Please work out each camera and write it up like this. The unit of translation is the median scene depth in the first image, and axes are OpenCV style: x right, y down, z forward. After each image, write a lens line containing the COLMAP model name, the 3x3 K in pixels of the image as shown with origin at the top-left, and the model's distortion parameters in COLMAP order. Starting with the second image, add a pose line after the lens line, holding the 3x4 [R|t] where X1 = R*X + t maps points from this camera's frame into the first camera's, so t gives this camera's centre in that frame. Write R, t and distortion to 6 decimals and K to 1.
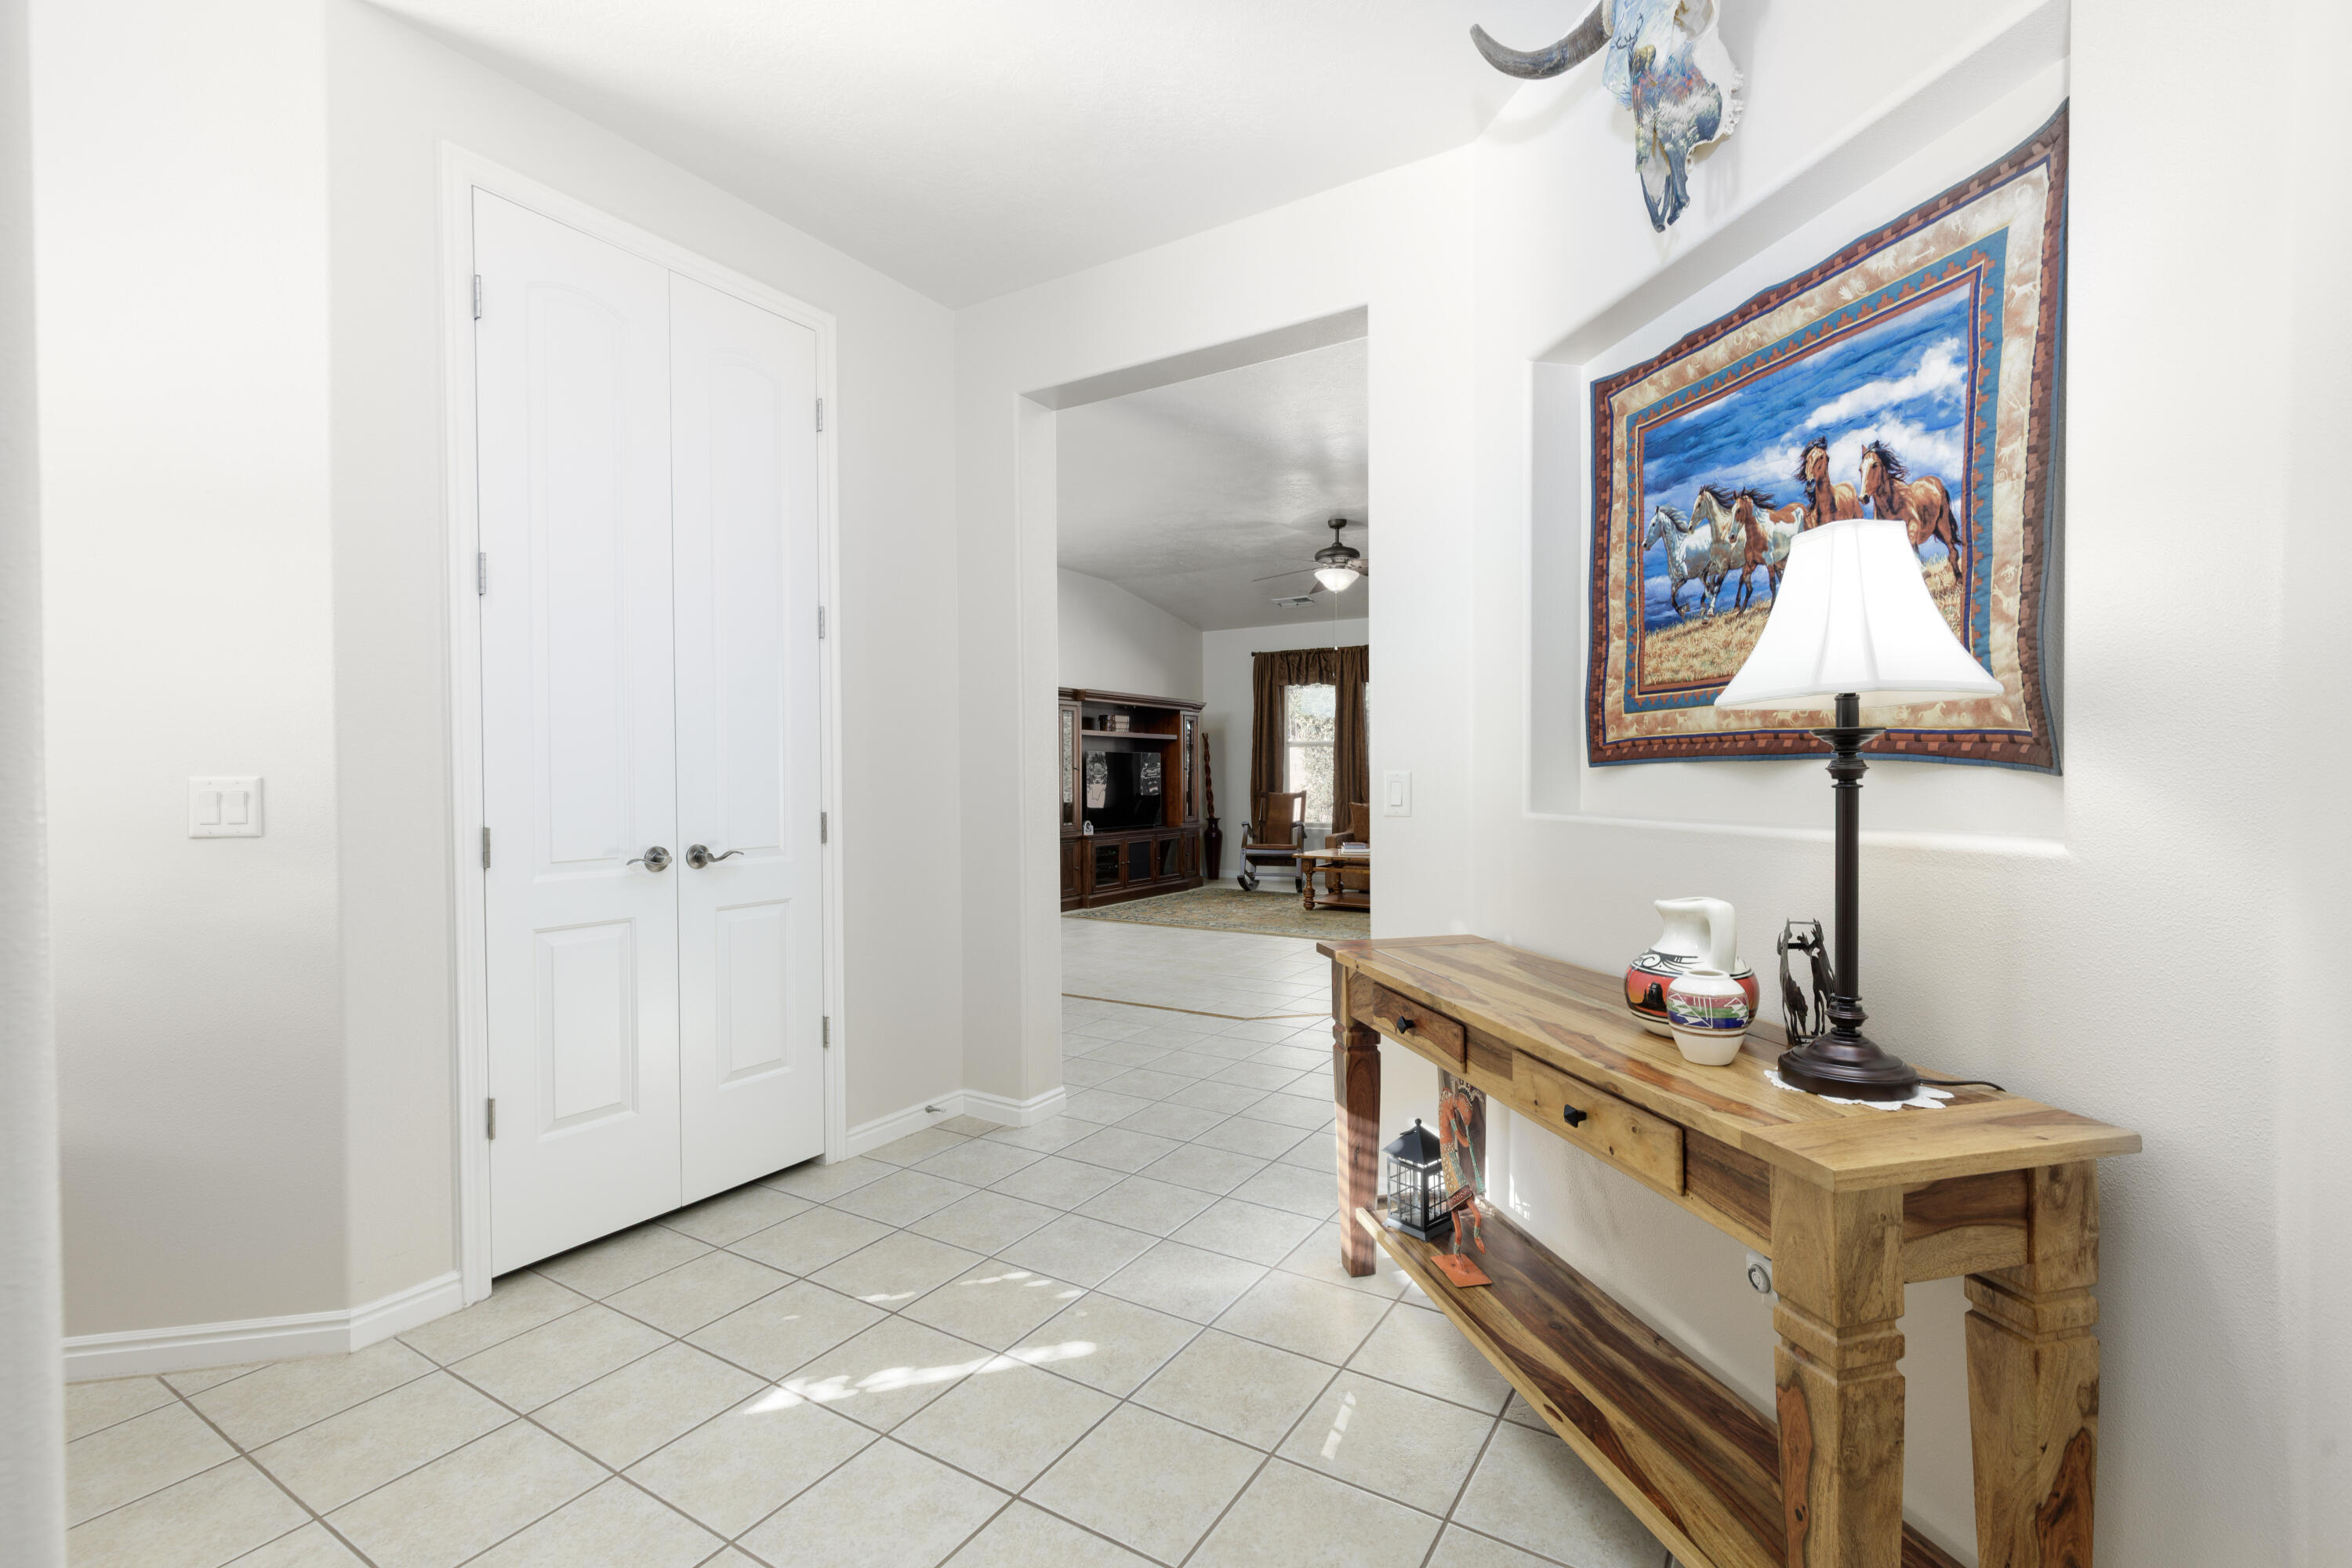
lens RADIAL K [[1054.0, 0, 1172.5], [0, 1054.0, 792.8], [0, 0, 1]] dist [0.005269, -0.000125]
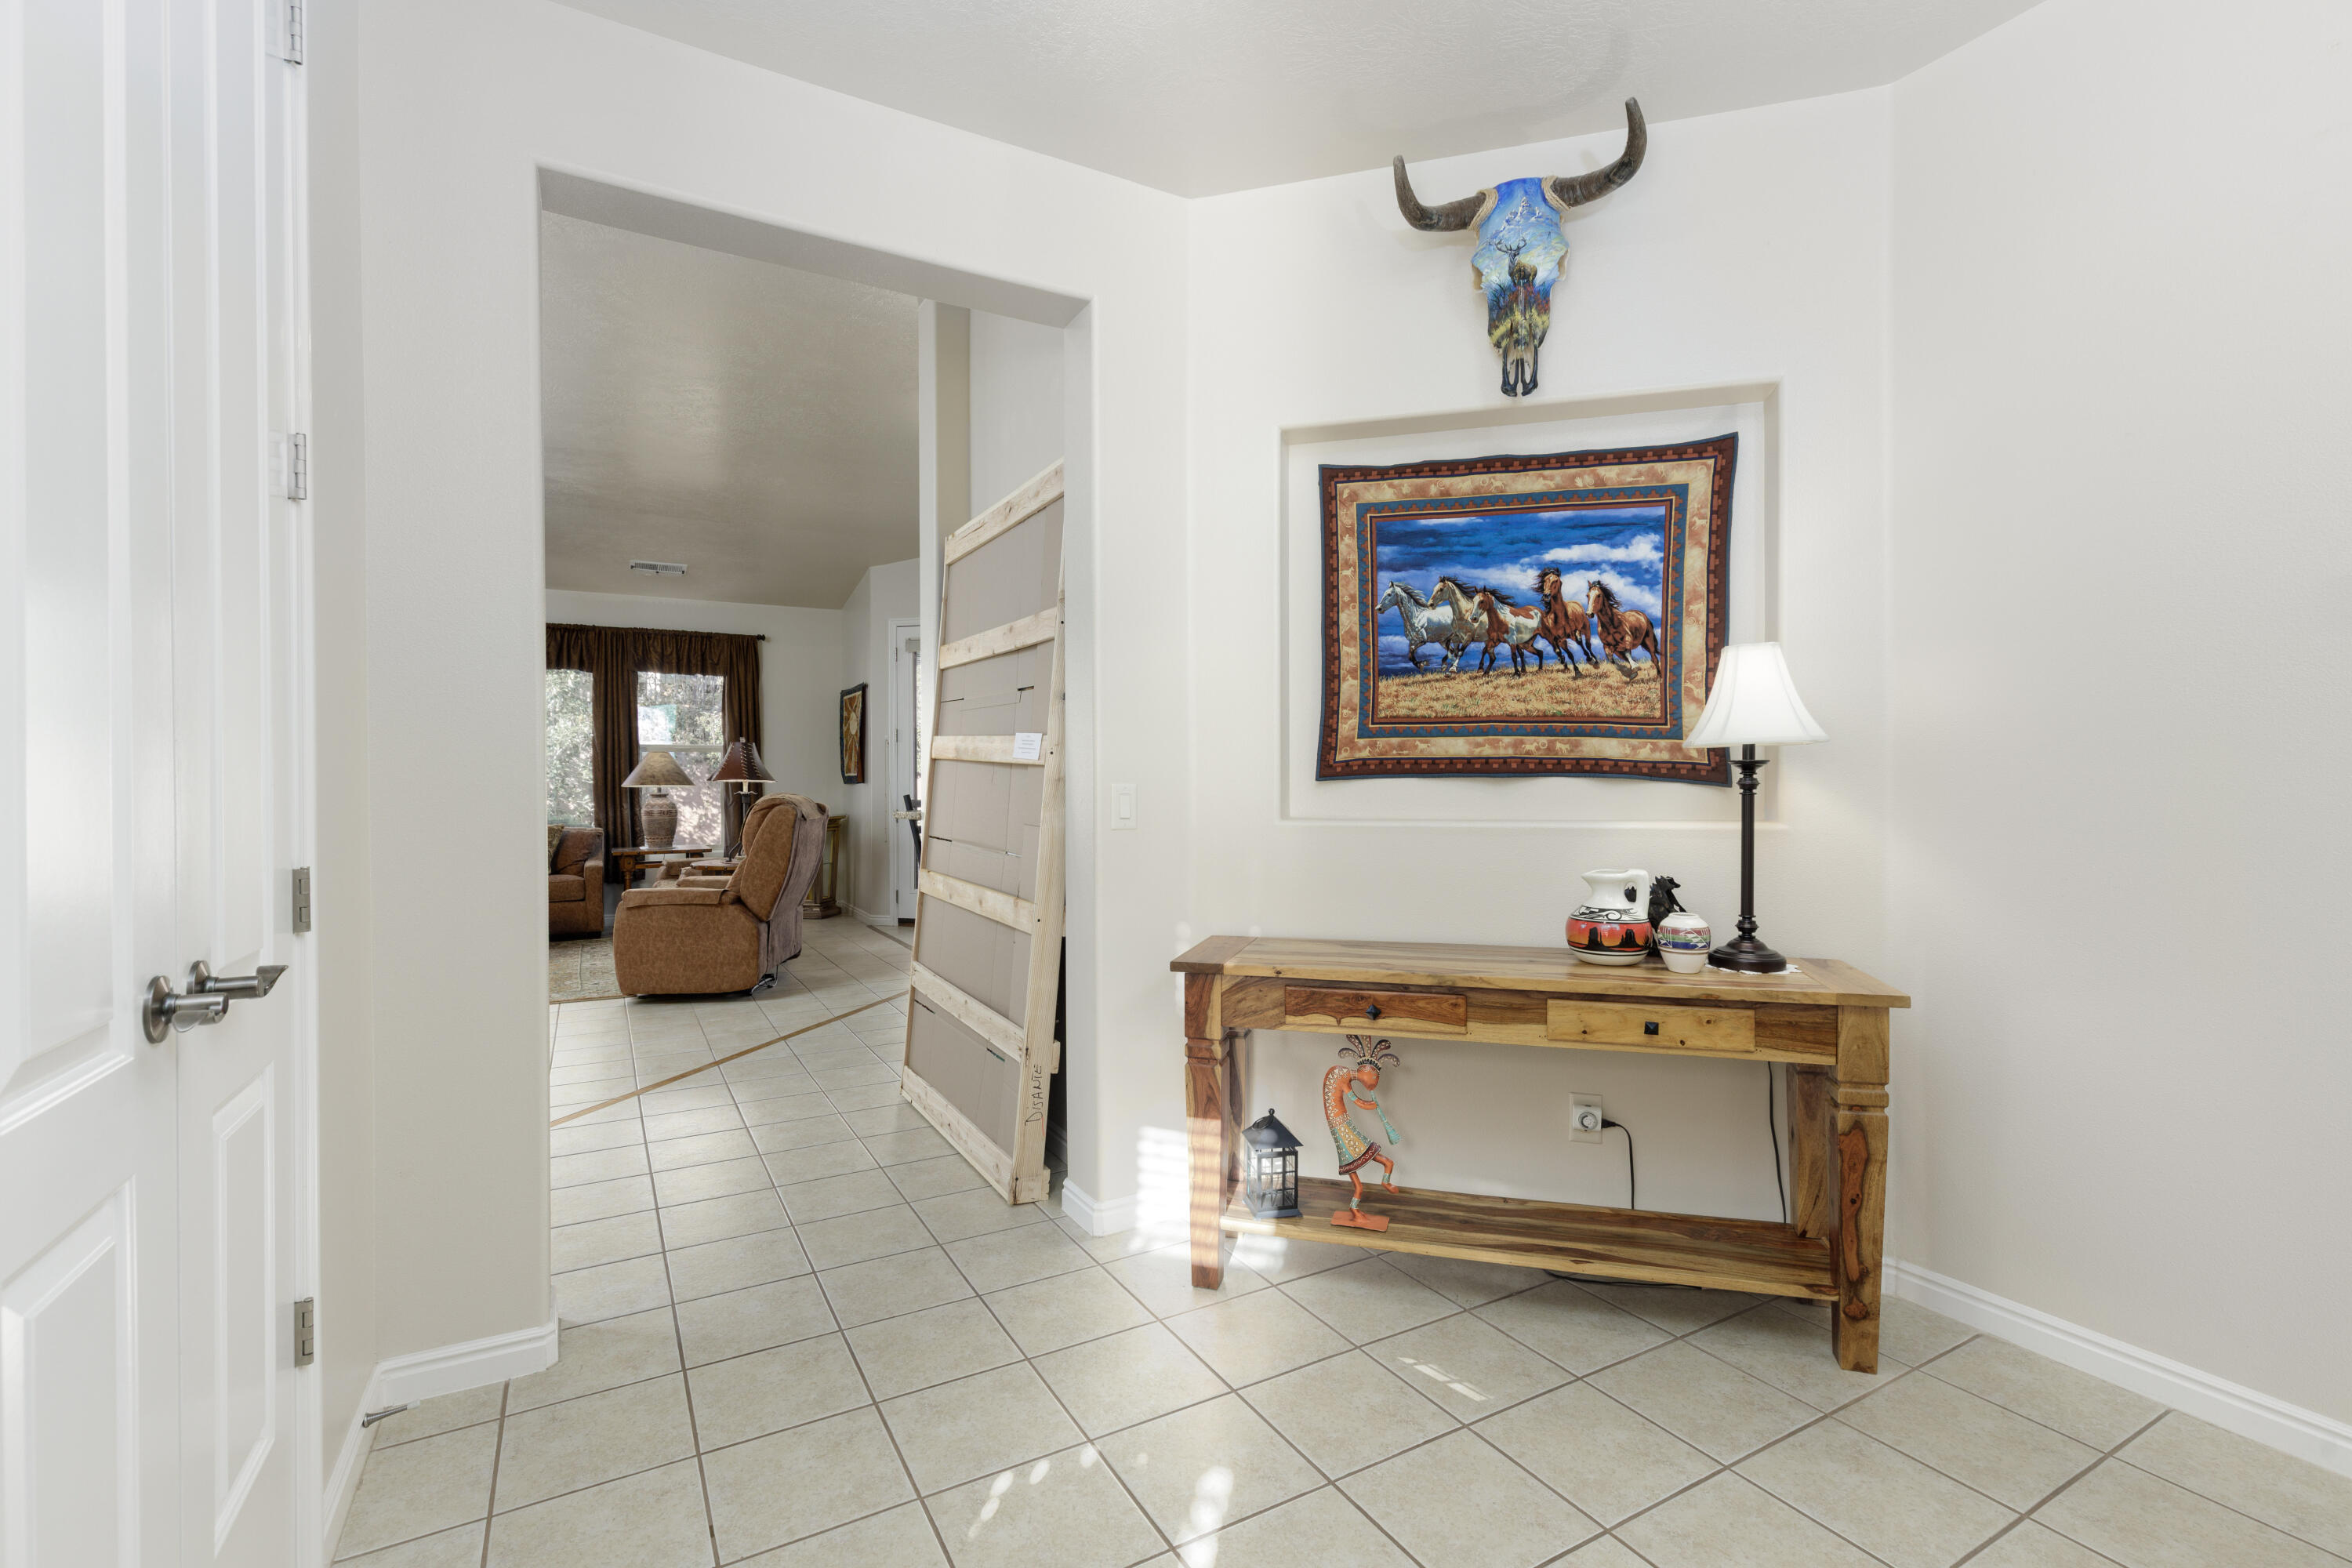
lens RADIAL K [[1054.0, 0, 1184.2], [0, 1054.0, 792.0], [0, 0, 1]] dist [0.005269, -0.000125]
pose [[0.476728, -0.008485, 0.879010, -0.948728], [0.017685, 0.999844, 0.000060, -0.018467], [-0.878873, 0.015517, 0.476804, 0.710542]]
